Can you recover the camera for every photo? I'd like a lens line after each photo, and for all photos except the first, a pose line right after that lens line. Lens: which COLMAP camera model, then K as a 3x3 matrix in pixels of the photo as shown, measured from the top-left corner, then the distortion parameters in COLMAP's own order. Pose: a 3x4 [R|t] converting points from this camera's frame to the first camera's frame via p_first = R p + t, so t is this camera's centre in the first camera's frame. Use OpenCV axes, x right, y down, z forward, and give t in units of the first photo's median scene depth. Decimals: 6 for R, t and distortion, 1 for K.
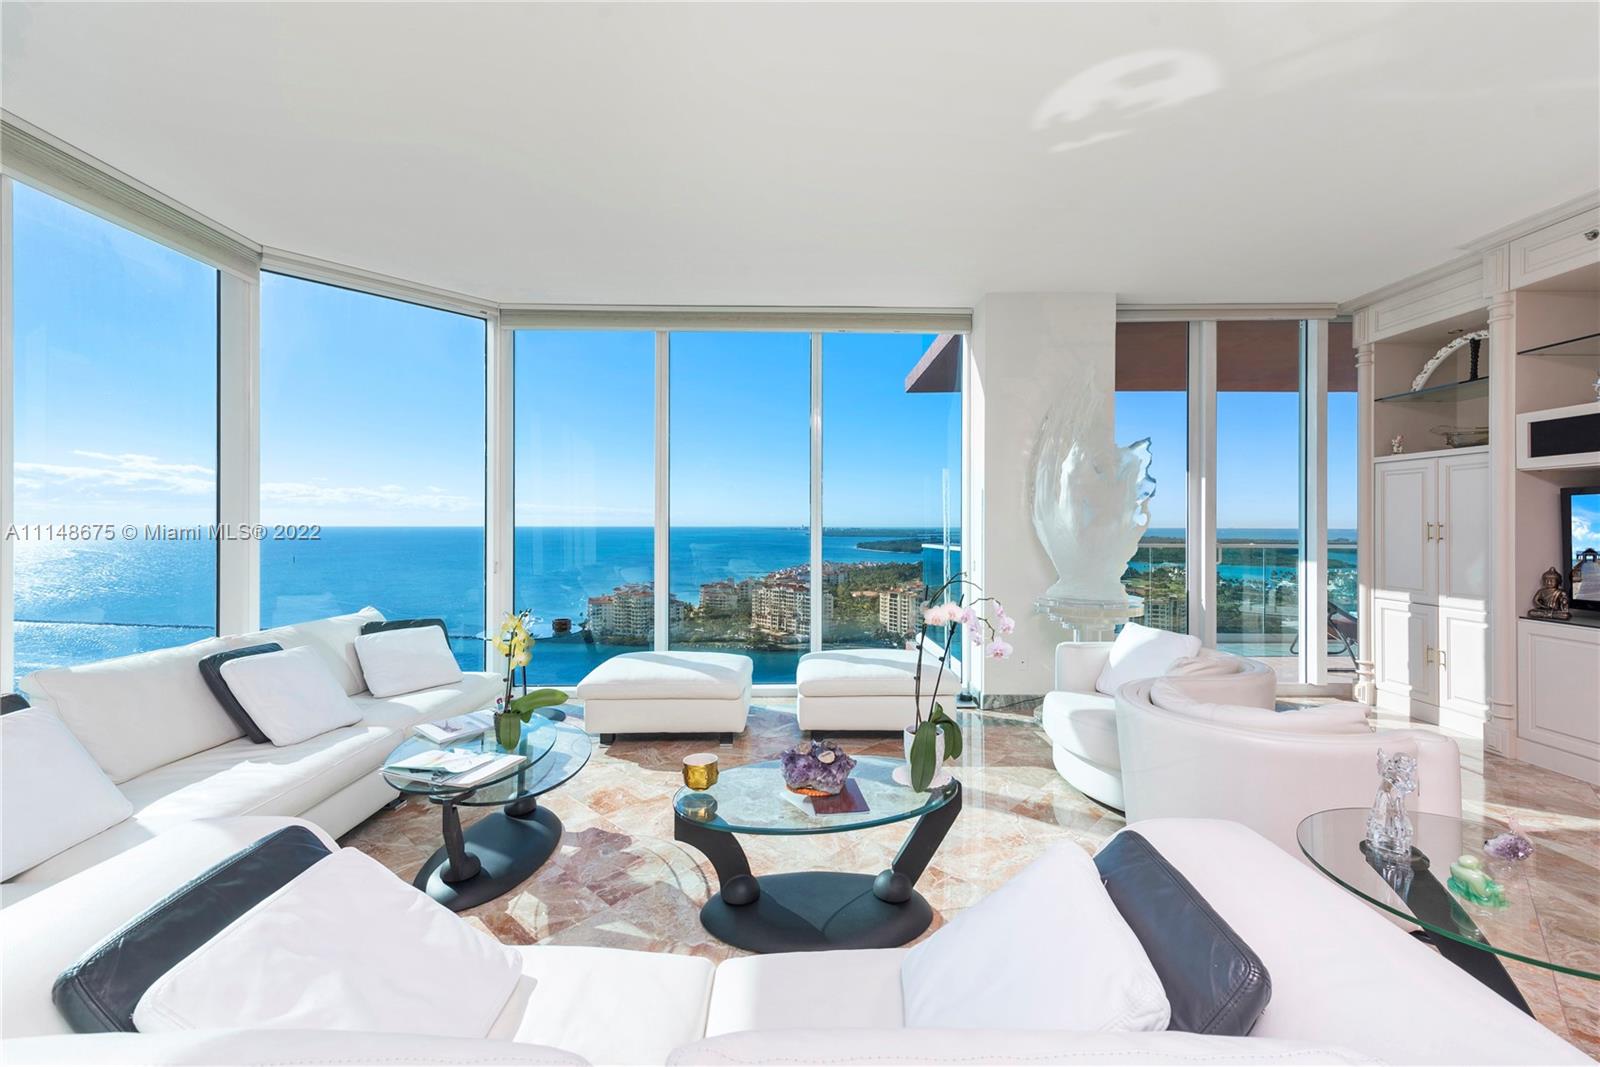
lens RADIAL K [[638.4, 0, 800.8], [0, 638.4, 529.6], [0, 0, 1]] dist [0.020241, -0.000030]
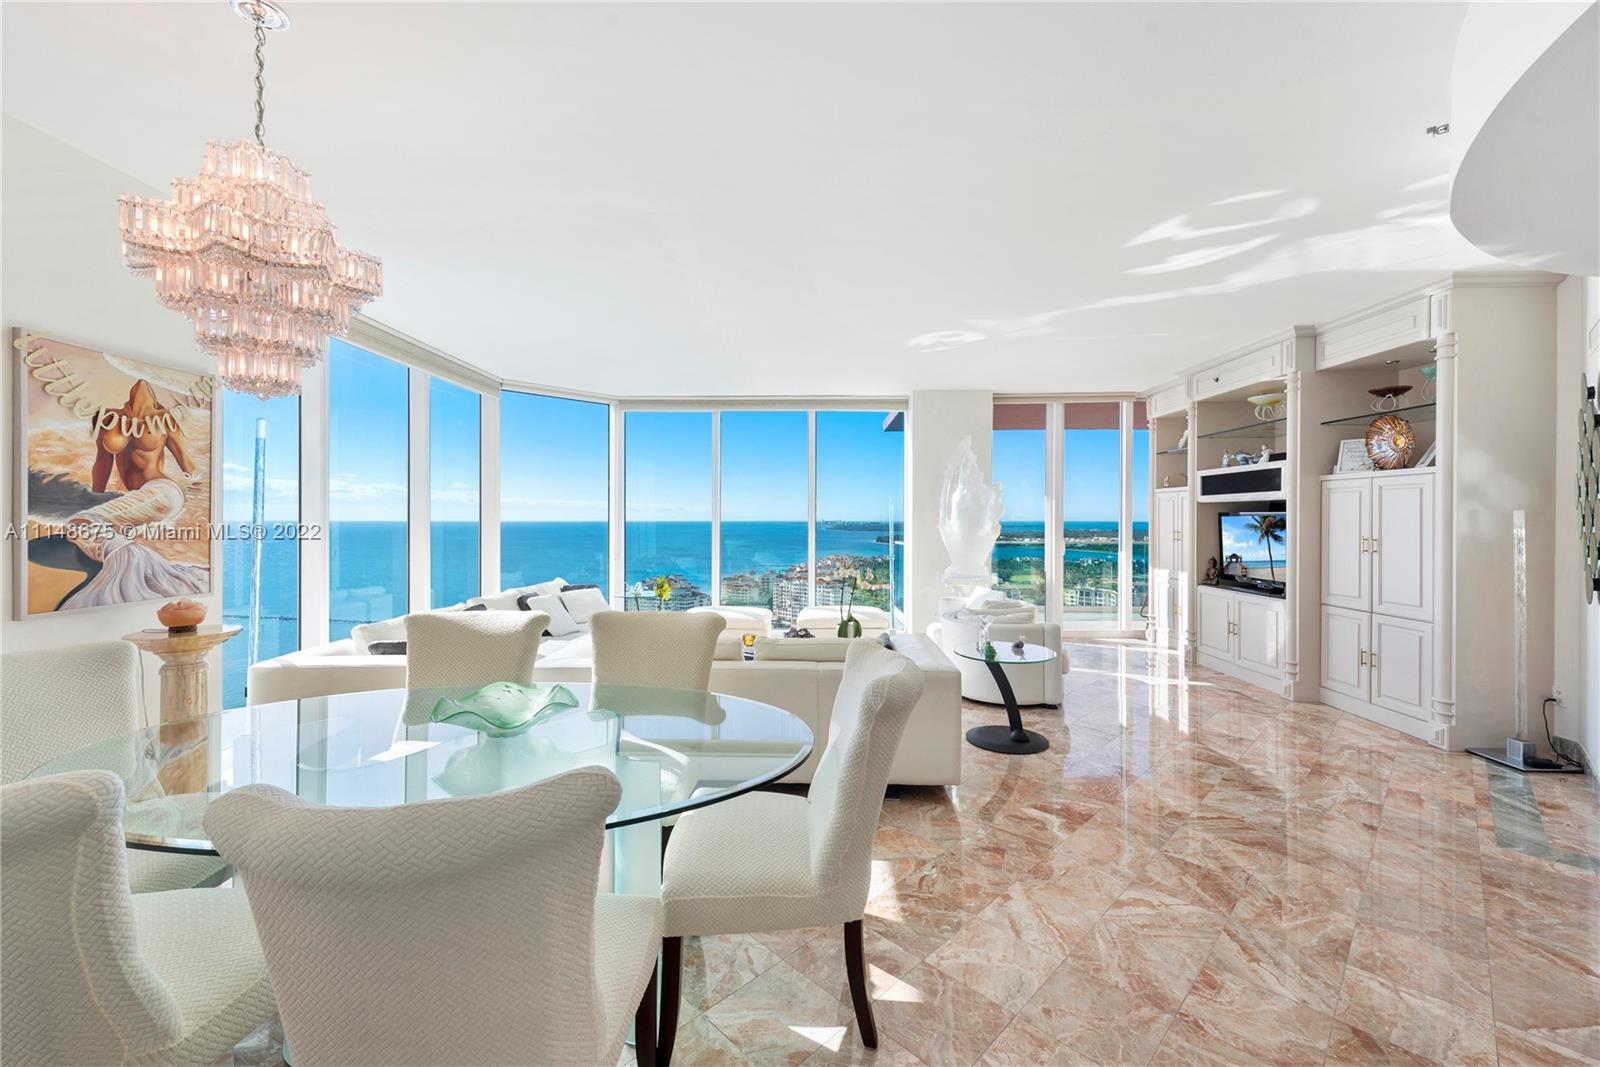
lens RADIAL K [[629.8, 0, 803.4], [0, 629.8, 533.9], [0, 0, 1]] dist [0.021674, -0.005610]
pose [[0.999612, 0.000380, -0.027861, 0.050531], [0.000087, 0.999859, 0.016762, -0.027472], [0.027864, -0.016758, 0.999471, -0.635430]]
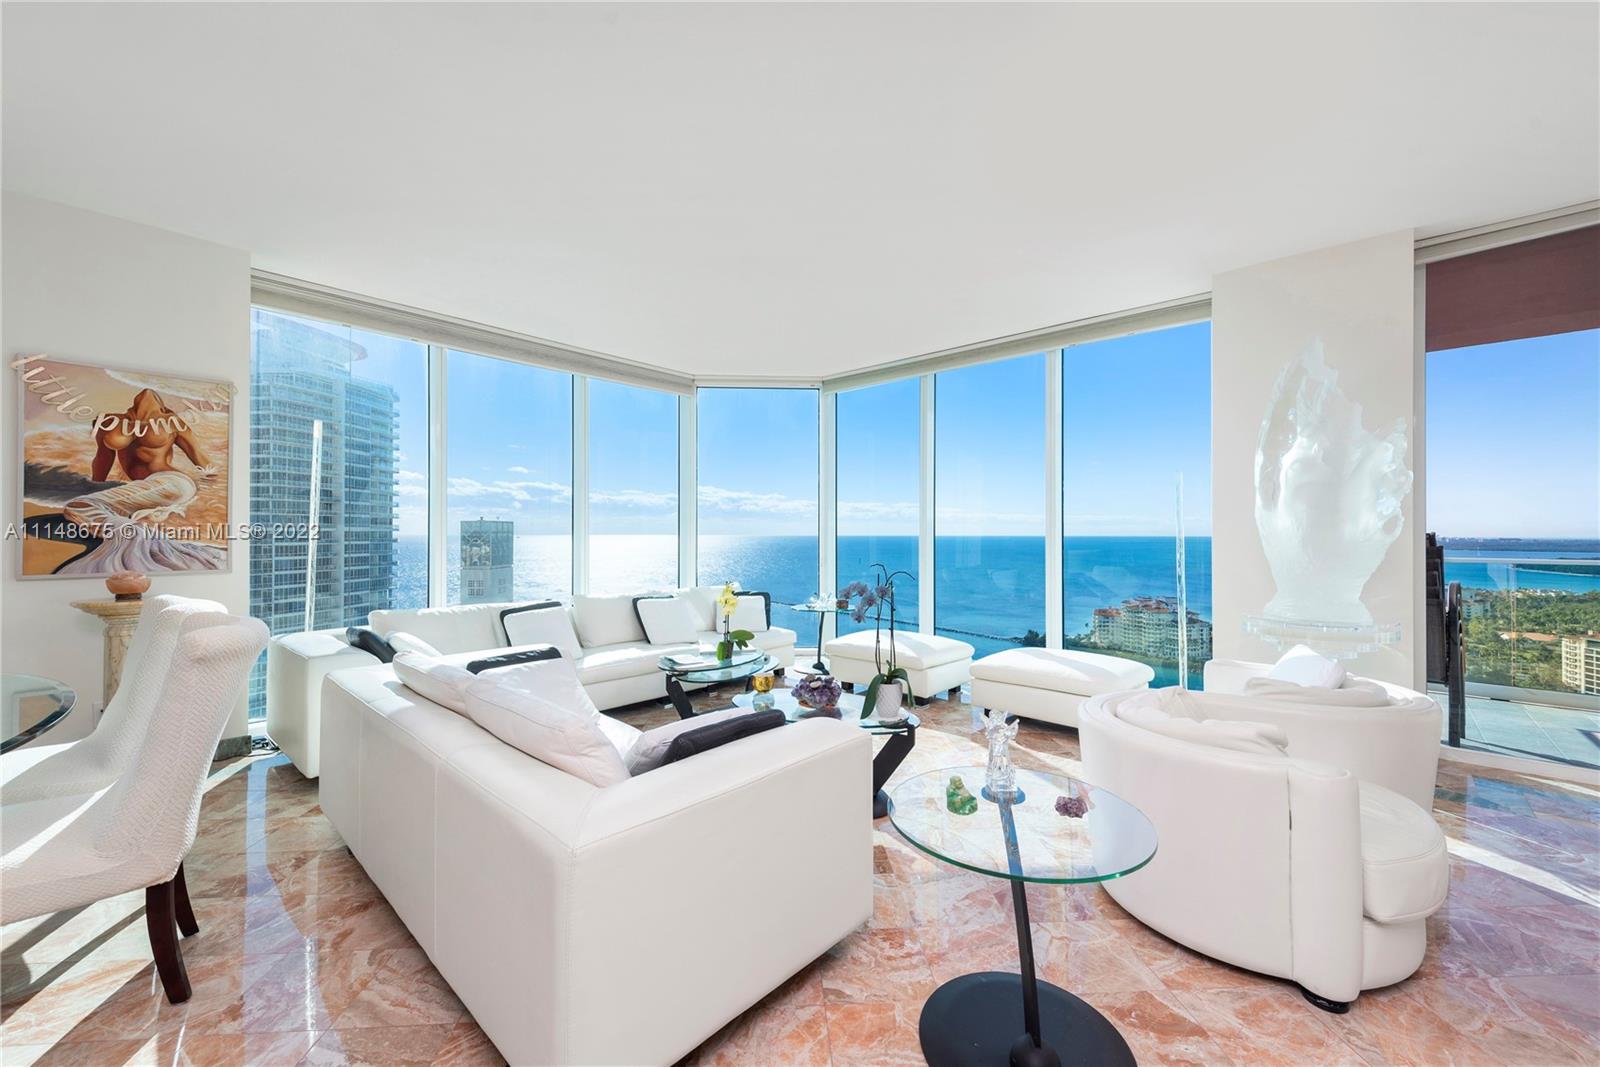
lens RADIAL K [[629.8, 0, 803.4], [0, 629.8, 533.9], [0, 0, 1]] dist [0.021674, -0.005610]
pose [[0.731286, -0.000321, -0.682071, 0.468622], [-0.004079, 0.999980, -0.004843, 0.004090], [0.682059, 0.006324, 0.731270, -0.053589]]
